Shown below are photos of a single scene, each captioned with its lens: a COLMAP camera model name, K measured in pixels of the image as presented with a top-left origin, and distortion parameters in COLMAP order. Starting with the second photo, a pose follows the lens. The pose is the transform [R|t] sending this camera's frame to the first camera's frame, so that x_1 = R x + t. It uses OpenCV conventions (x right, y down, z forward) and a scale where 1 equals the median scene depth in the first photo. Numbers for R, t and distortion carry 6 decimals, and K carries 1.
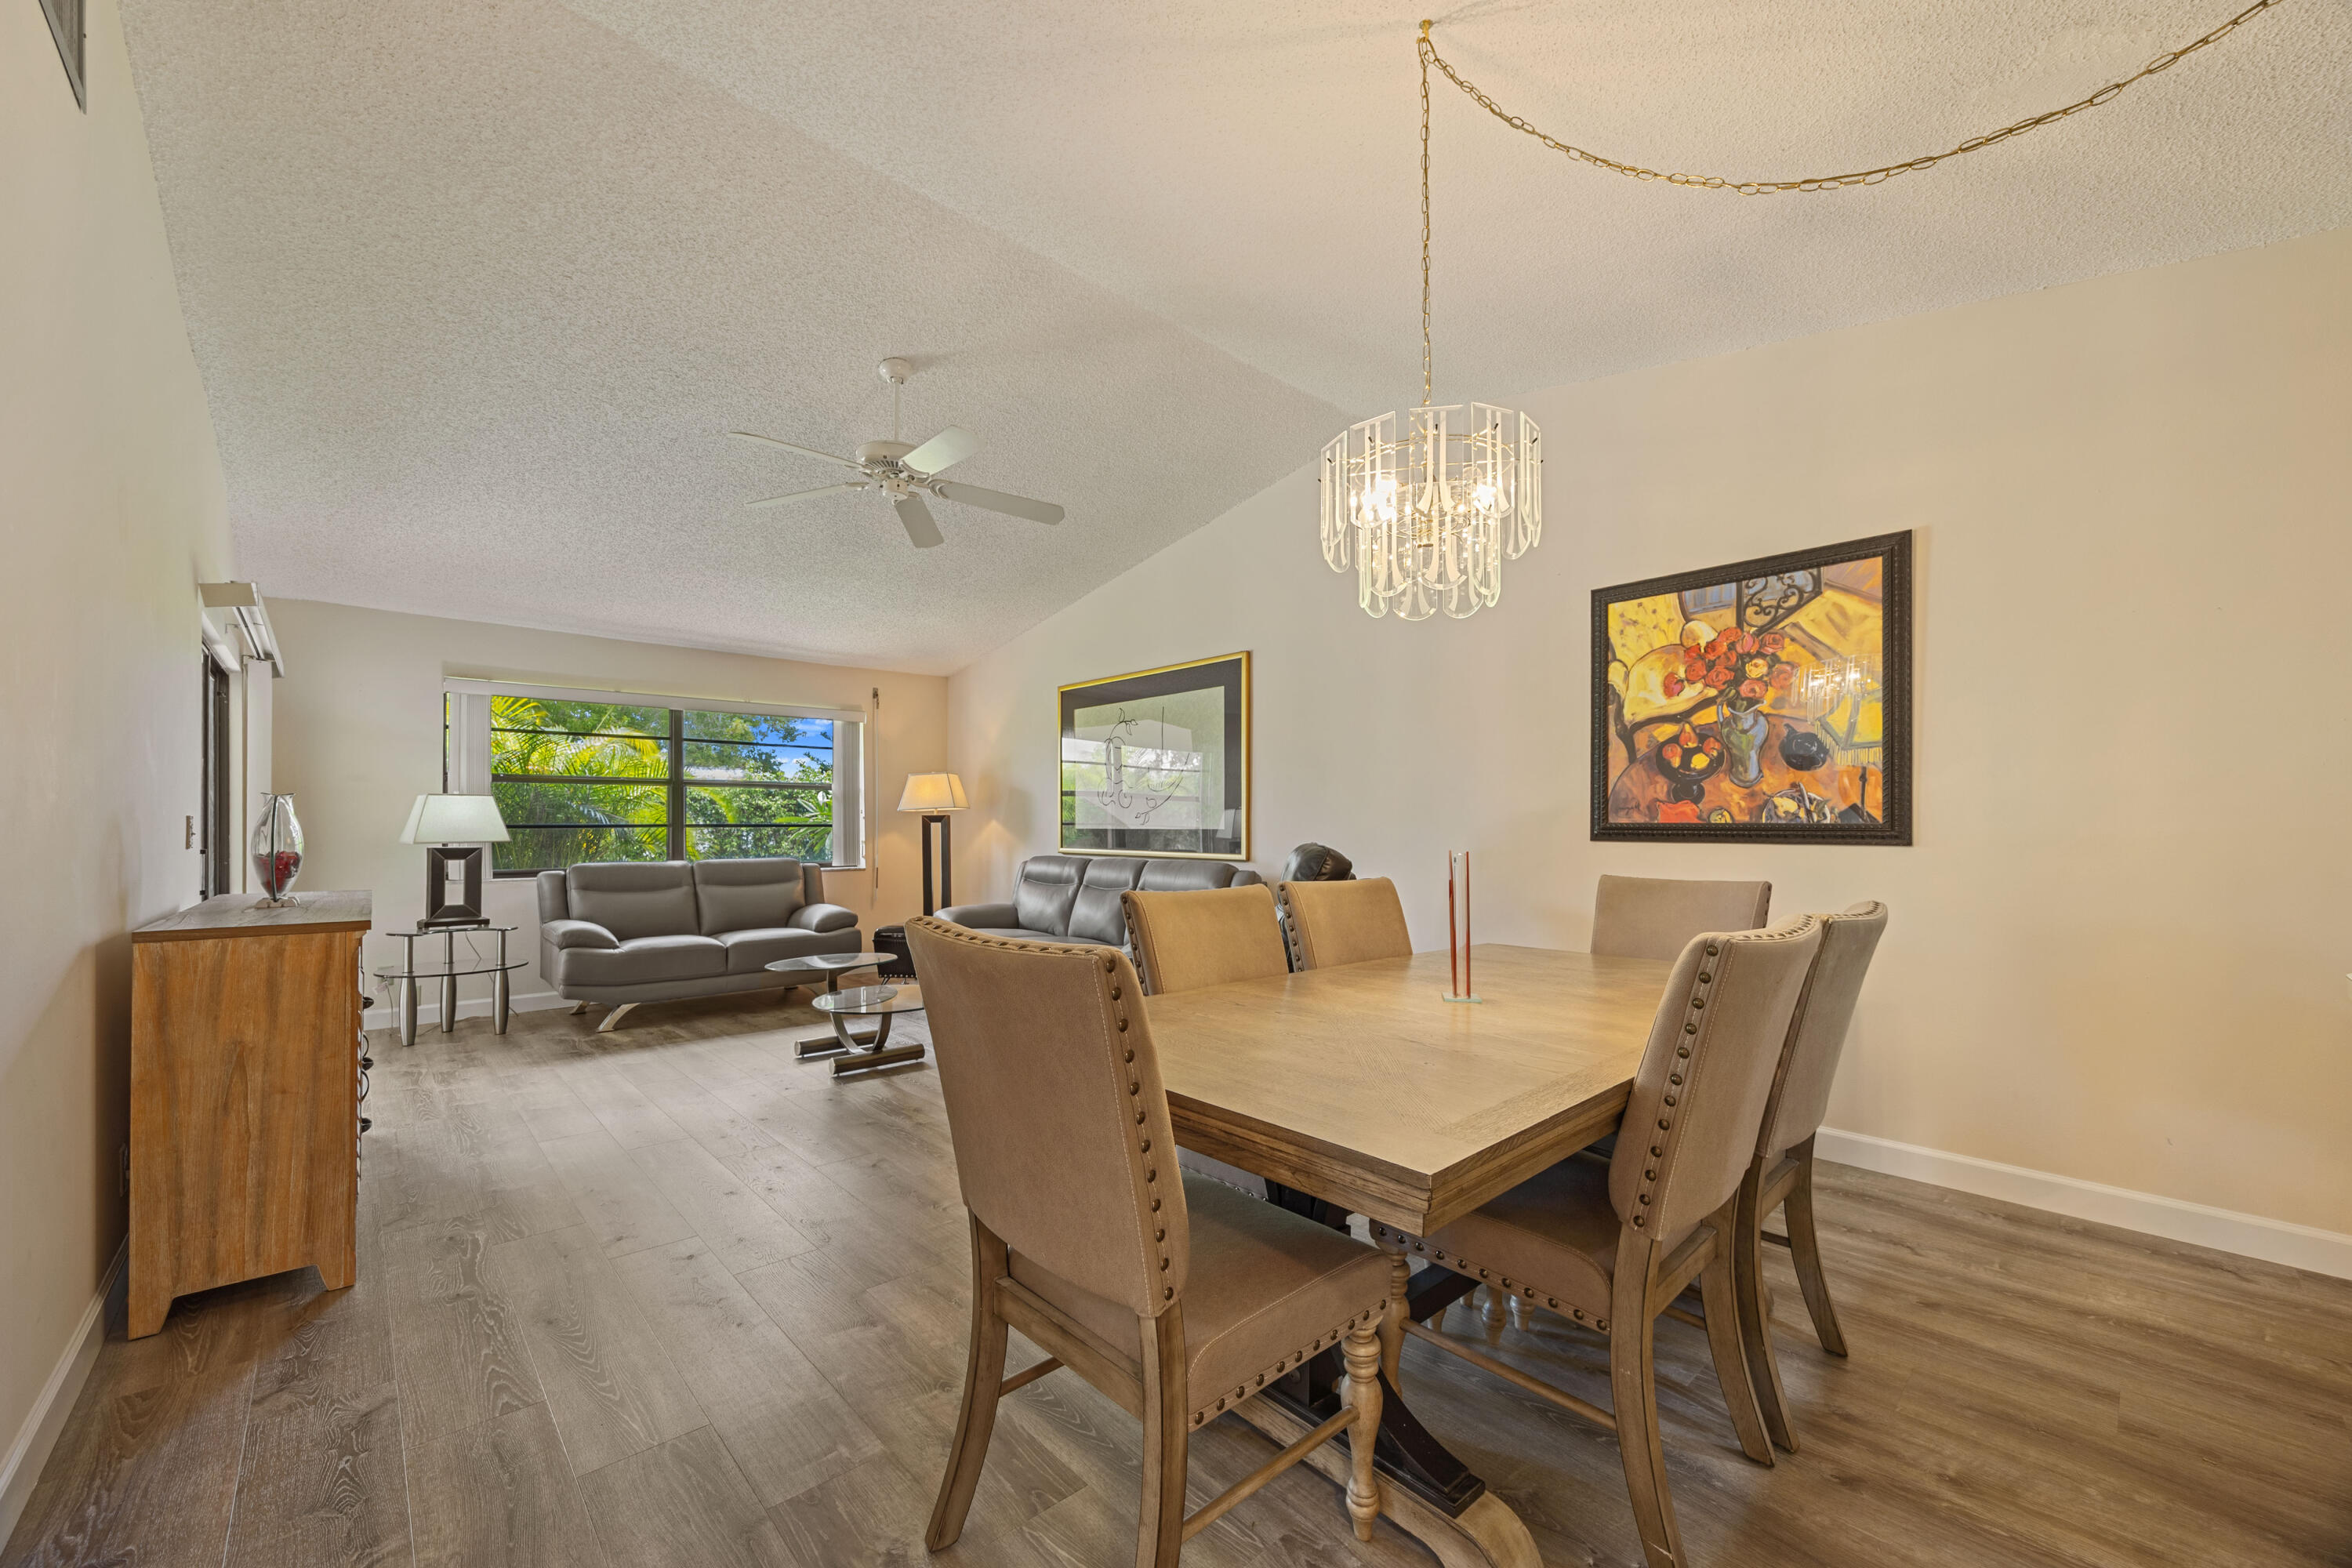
lens RADIAL K [[904.3, 0, 1169.6], [0, 904.3, 801.7], [0, 0, 1]] dist [-0.001182, -0.000045]
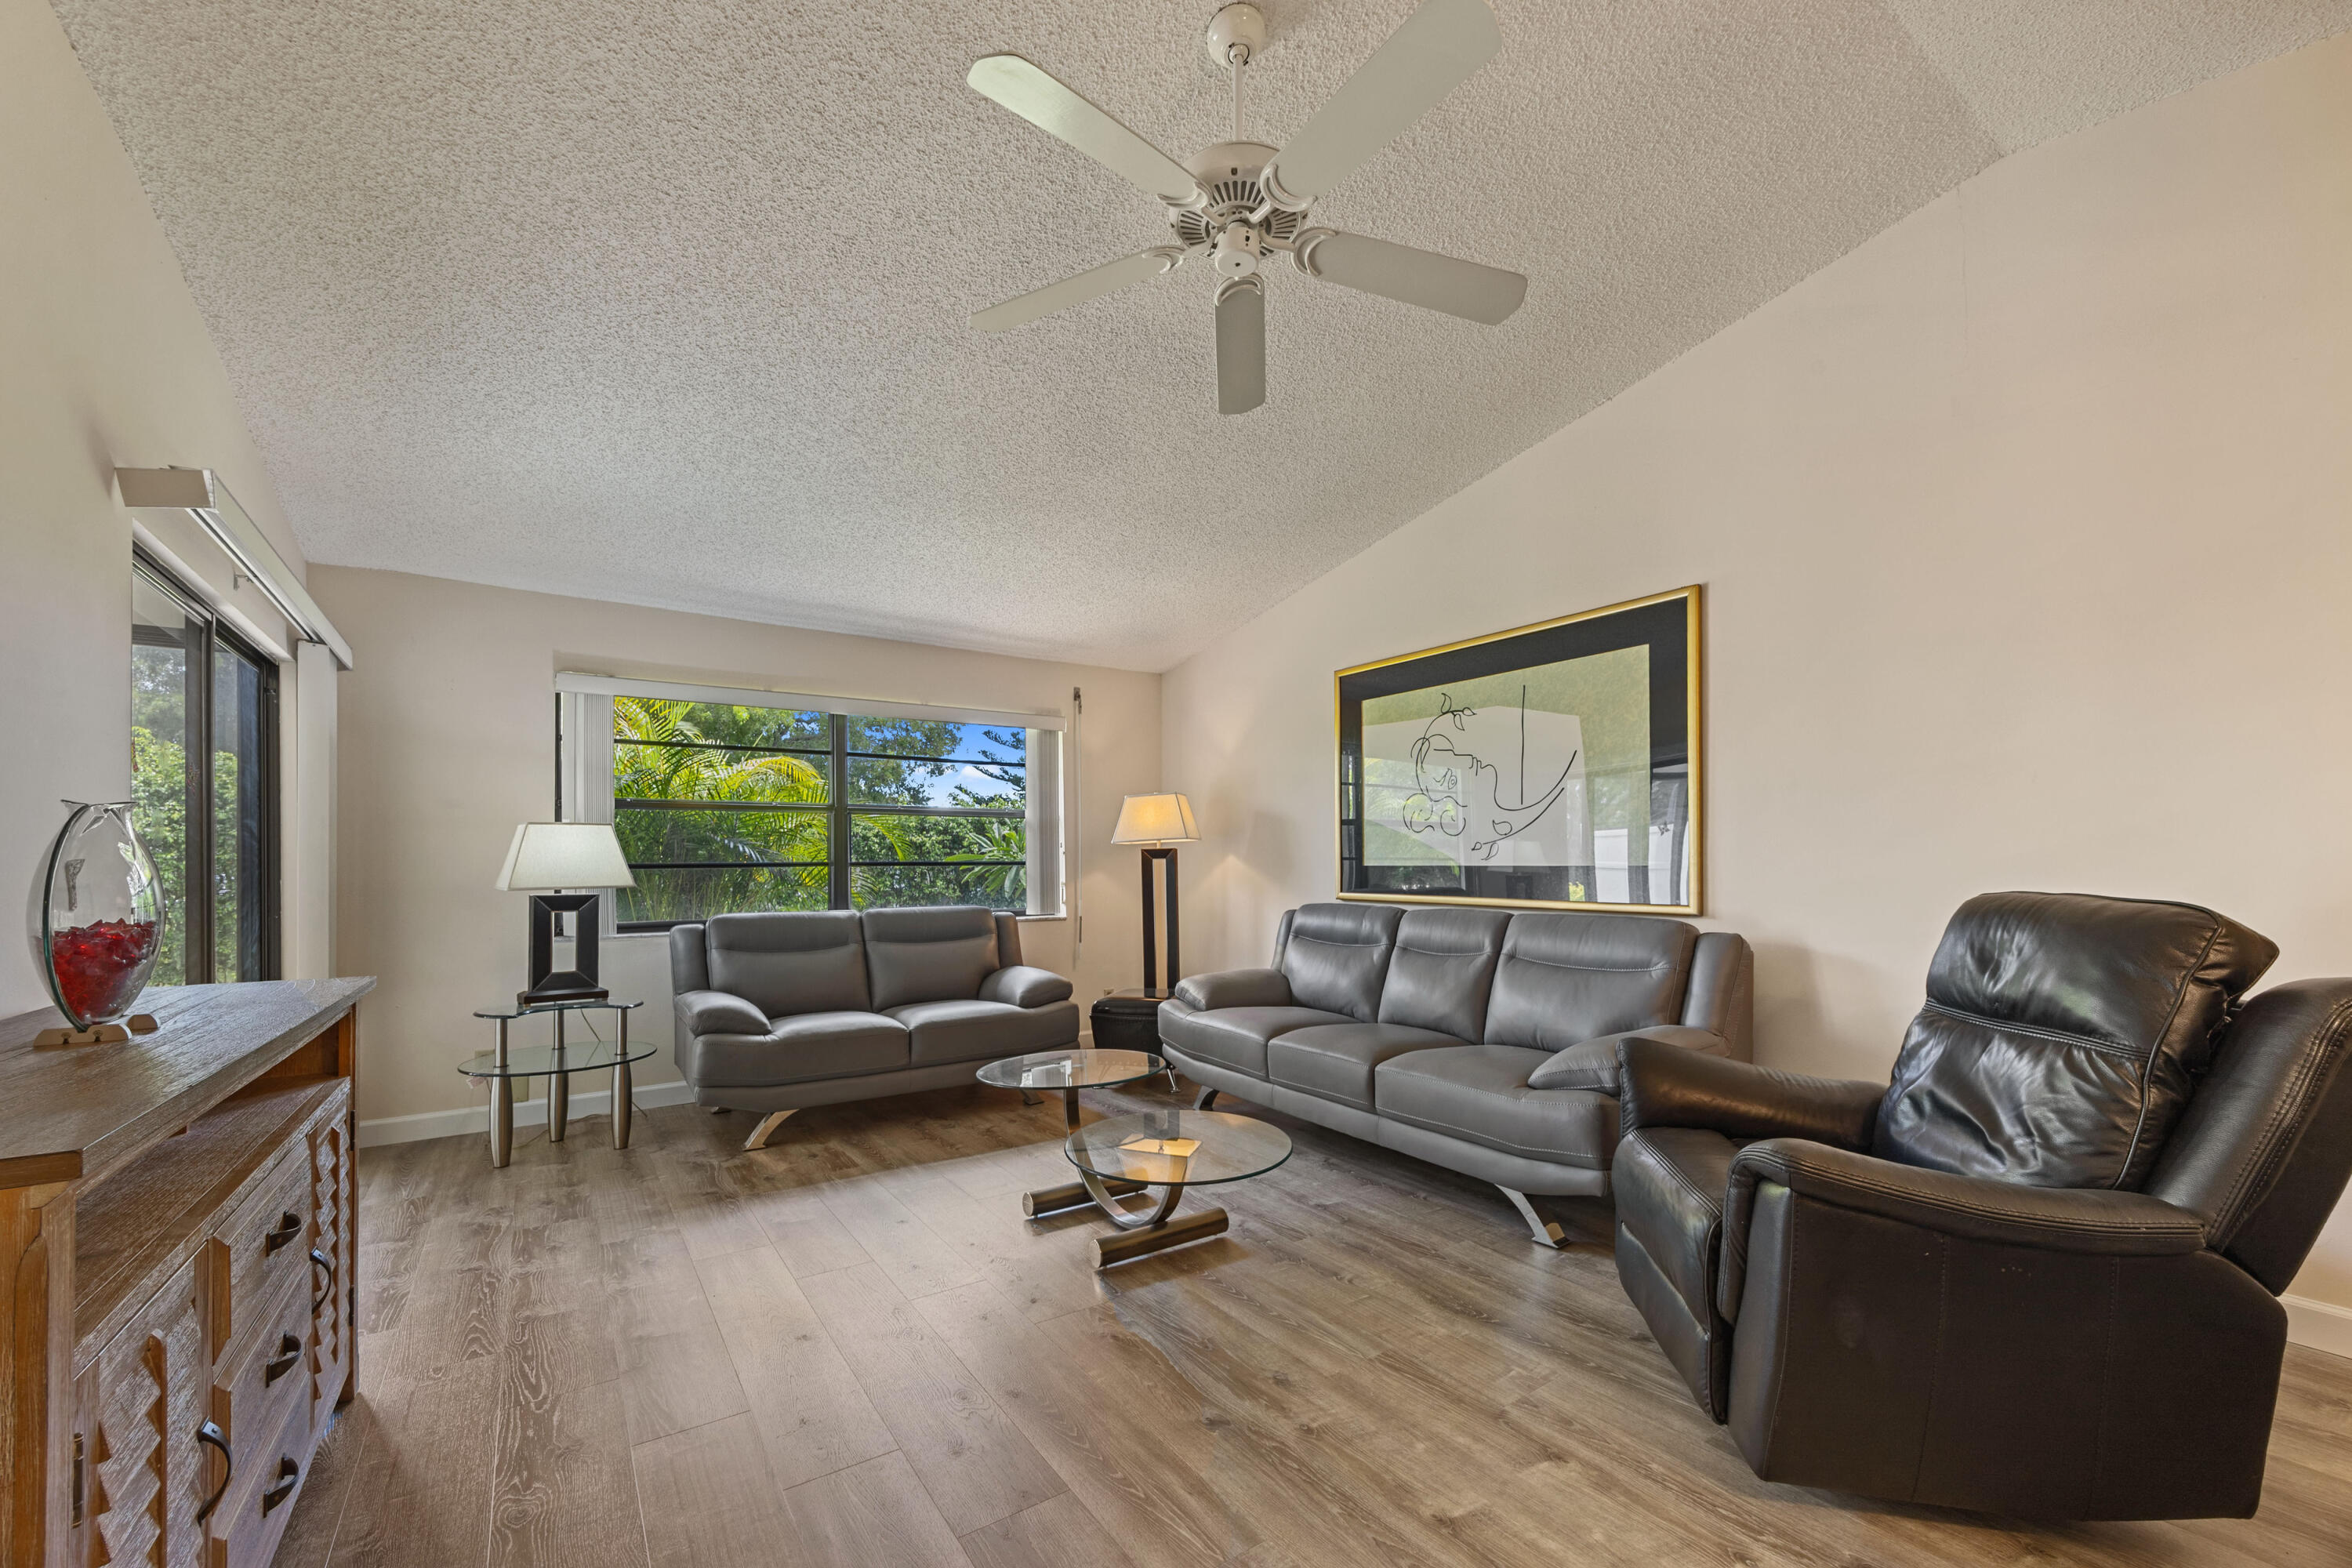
lens RADIAL K [[924.8, 0, 1186.7], [0, 924.8, 832.3], [0, 0, 1]] dist [0.001271, 0.000100]
pose [[0.992136, -0.007976, -0.124913, -0.171120], [0.007282, 0.999955, -0.006008, 0.006804], [0.124955, 0.005051, 0.992150, 0.282327]]
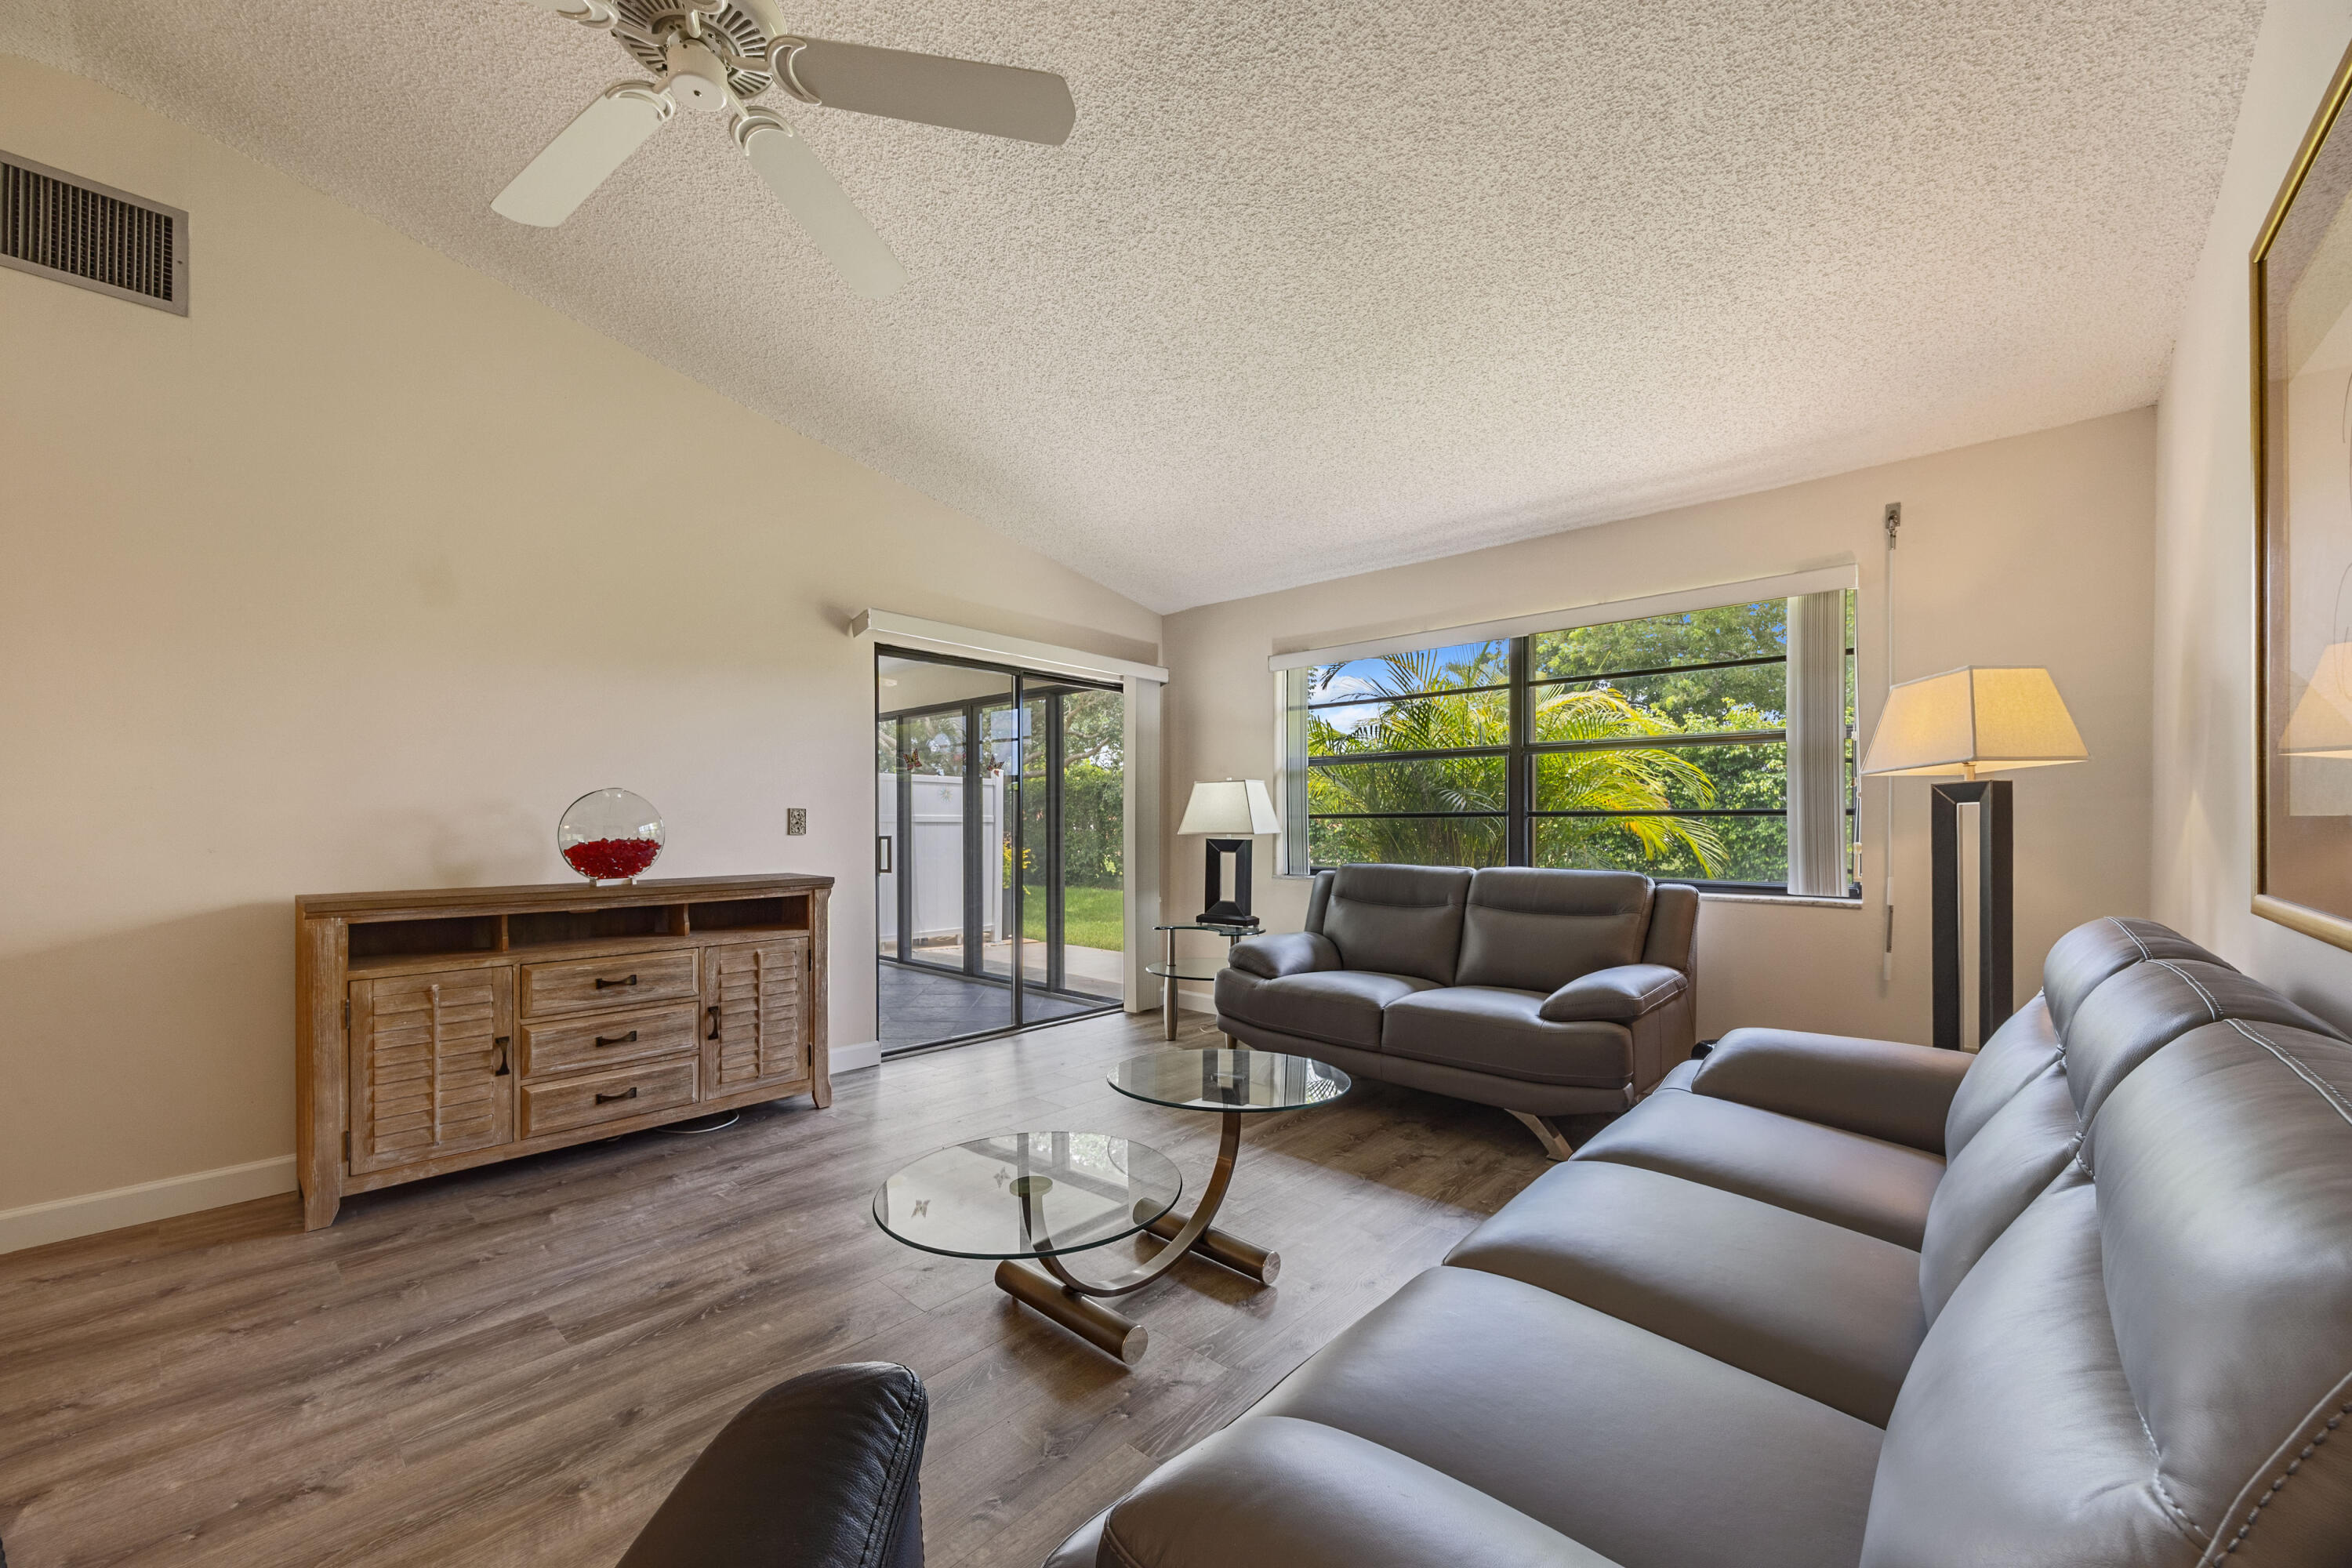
lens RADIAL K [[922.3, 0, 1147.5], [0, 922.3, 825.2], [0, 0, 1]] dist [-0.000621, -0.000065]
pose [[0.097191, 0.005969, -0.995248, 0.116841], [0.023756, 0.999683, 0.008315, 0.025676], [0.994982, -0.024451, 0.097018, 0.766759]]
